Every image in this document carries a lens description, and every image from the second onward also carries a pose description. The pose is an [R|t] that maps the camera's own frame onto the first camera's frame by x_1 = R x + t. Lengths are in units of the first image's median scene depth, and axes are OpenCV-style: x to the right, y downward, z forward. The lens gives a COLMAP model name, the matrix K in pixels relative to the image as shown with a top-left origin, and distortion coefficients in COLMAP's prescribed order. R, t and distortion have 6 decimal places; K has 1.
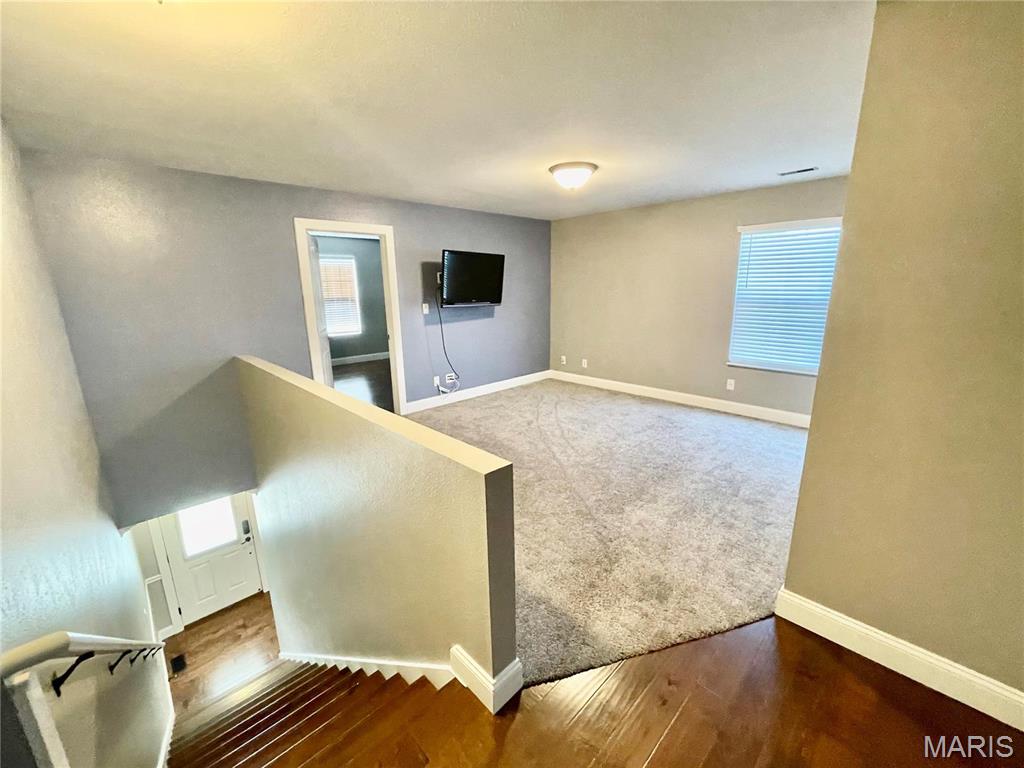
lens RADIAL K [[415.9, 0, 514.4], [0, 415.9, 384.5], [0, 0, 1]] dist [-0.001021, -0.000635]
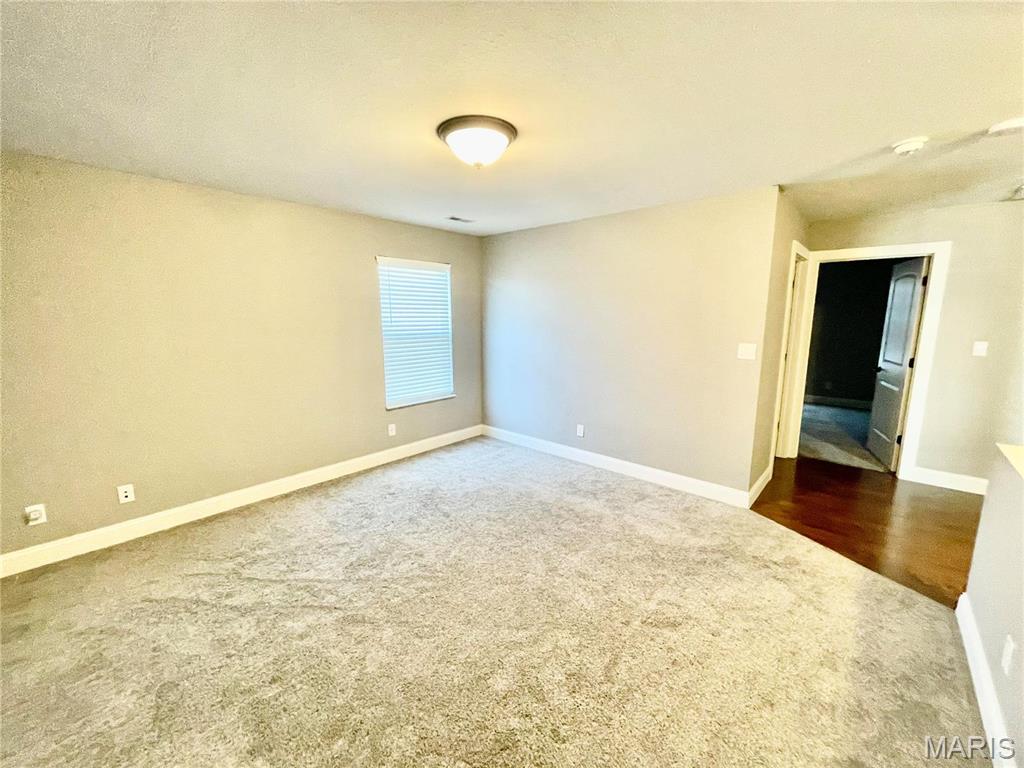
lens RADIAL K [[415.9, 0, 514.4], [0, 415.9, 383.8], [0, 0, 1]] dist [-0.001021, -0.000635]
pose [[-0.081511, -0.149622, 0.985378, -0.367449], [0.232456, 0.958547, 0.164777, -0.181020], [-0.969185, 0.242488, -0.043351, 0.759847]]
